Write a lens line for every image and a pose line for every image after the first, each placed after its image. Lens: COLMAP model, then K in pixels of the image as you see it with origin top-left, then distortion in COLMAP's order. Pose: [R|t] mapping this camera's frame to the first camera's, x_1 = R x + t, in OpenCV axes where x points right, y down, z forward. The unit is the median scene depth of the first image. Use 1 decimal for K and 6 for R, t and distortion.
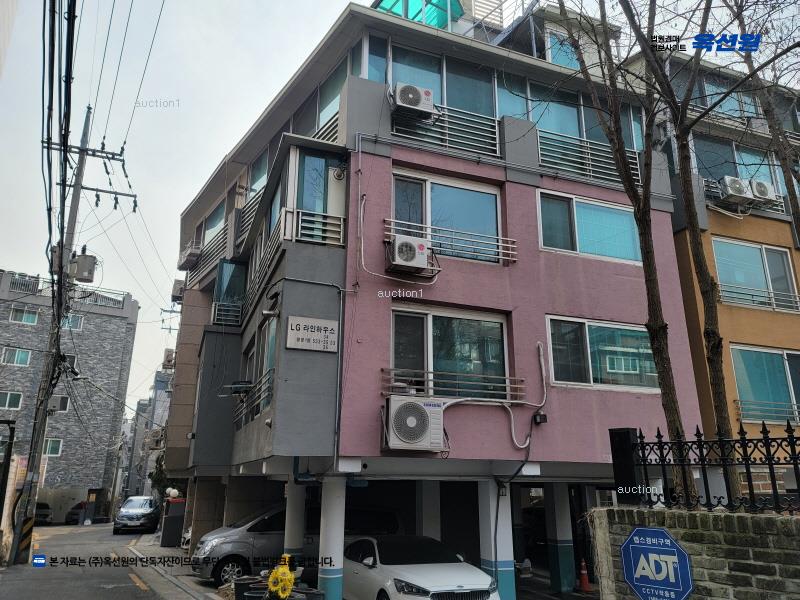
lens RADIAL K [[584.4, 0, 407.4], [0, 584.4, 294.6], [0, 0, 1]] dist [0.102332, -0.098732]
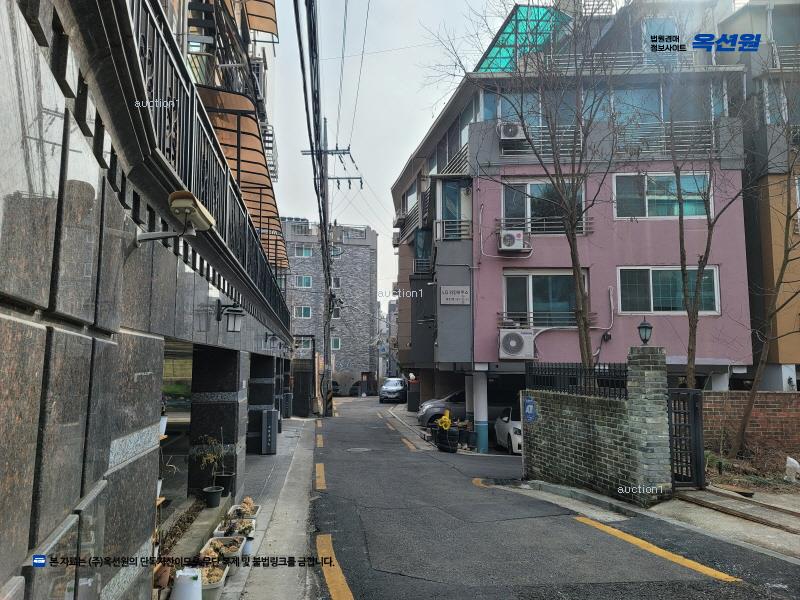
lens RADIAL K [[584.4, 0, 407.4], [0, 584.4, 294.6], [0, 0, 1]] dist [0.102332, -0.098732]
pose [[0.923007, -0.047335, -0.381860, 0.267947], [0.117106, 0.979884, 0.161597, -0.167814], [0.366529, -0.193873, 0.909983, -0.462687]]
